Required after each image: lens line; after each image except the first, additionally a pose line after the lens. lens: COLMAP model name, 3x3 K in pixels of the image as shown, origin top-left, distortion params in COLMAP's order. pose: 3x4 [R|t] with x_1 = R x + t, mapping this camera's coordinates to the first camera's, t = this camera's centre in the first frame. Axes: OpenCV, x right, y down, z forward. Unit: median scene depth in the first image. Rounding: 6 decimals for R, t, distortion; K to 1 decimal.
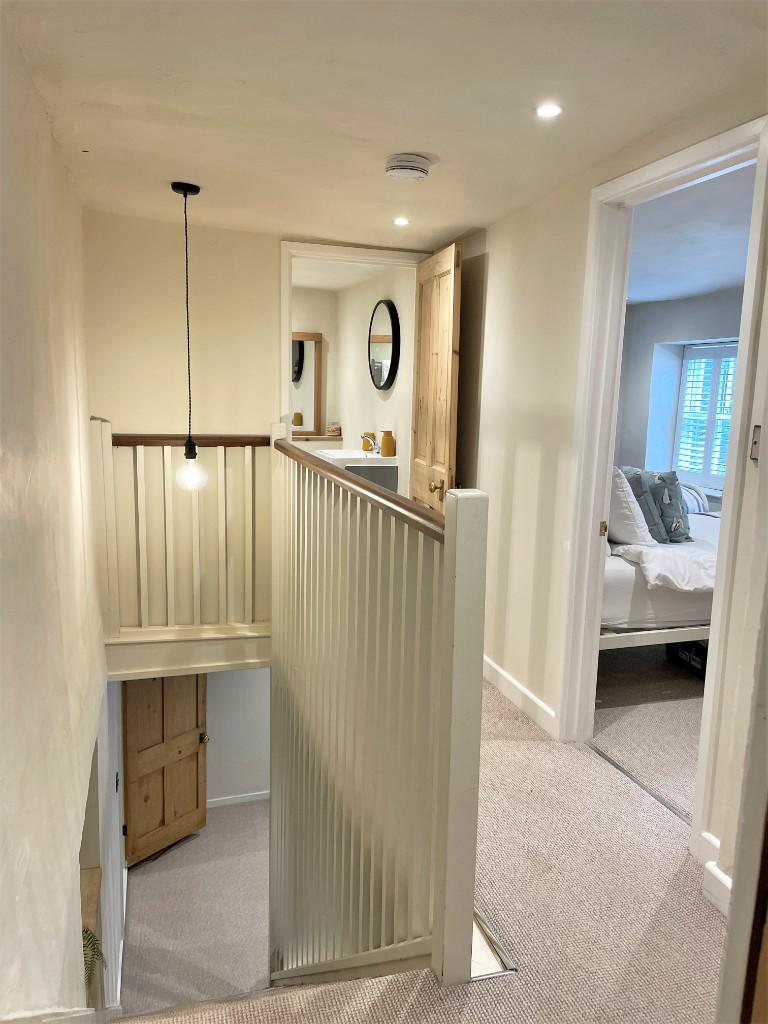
lens RADIAL K [[767.4, 0, 387.4], [0, 767.4, 511.4], [0, 0, 1]] dist [0.066564, -0.064637]
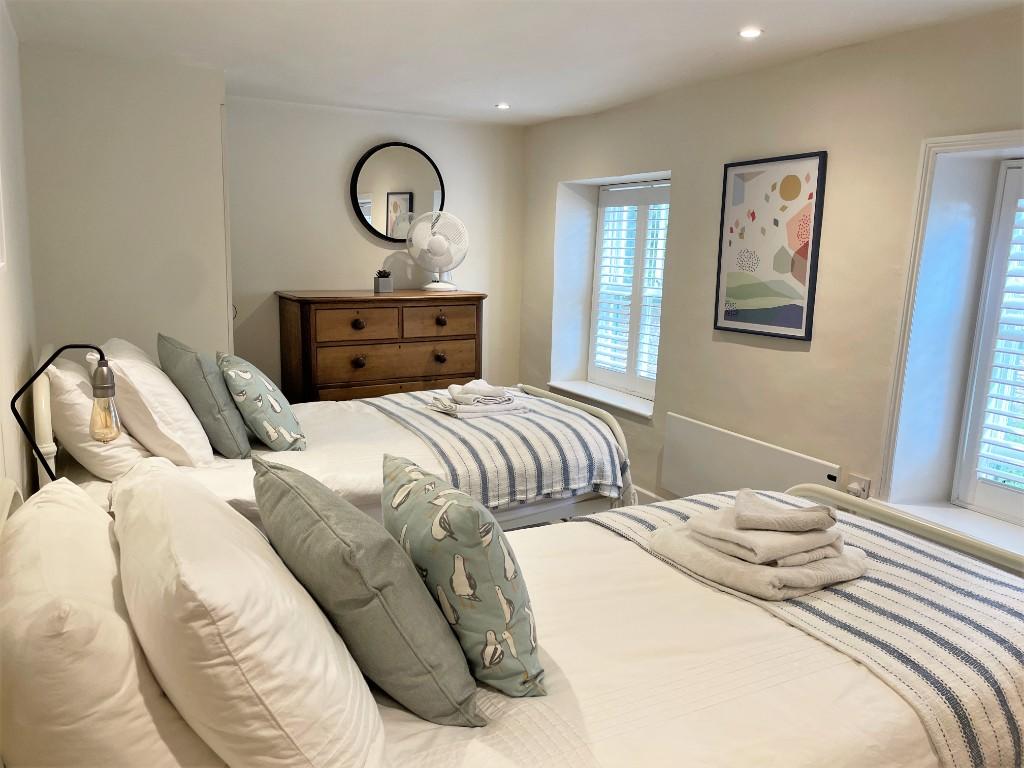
lens RADIAL K [[767.4, 0, 509.2], [0, 767.4, 384.6], [0, 0, 1]] dist [0.066564, -0.064637]
pose [[0.979757, -0.028879, 0.198097, 0.170670], [0.024085, 0.999357, 0.026568, -0.060993], [-0.198737, -0.021259, 0.979822, 0.357777]]
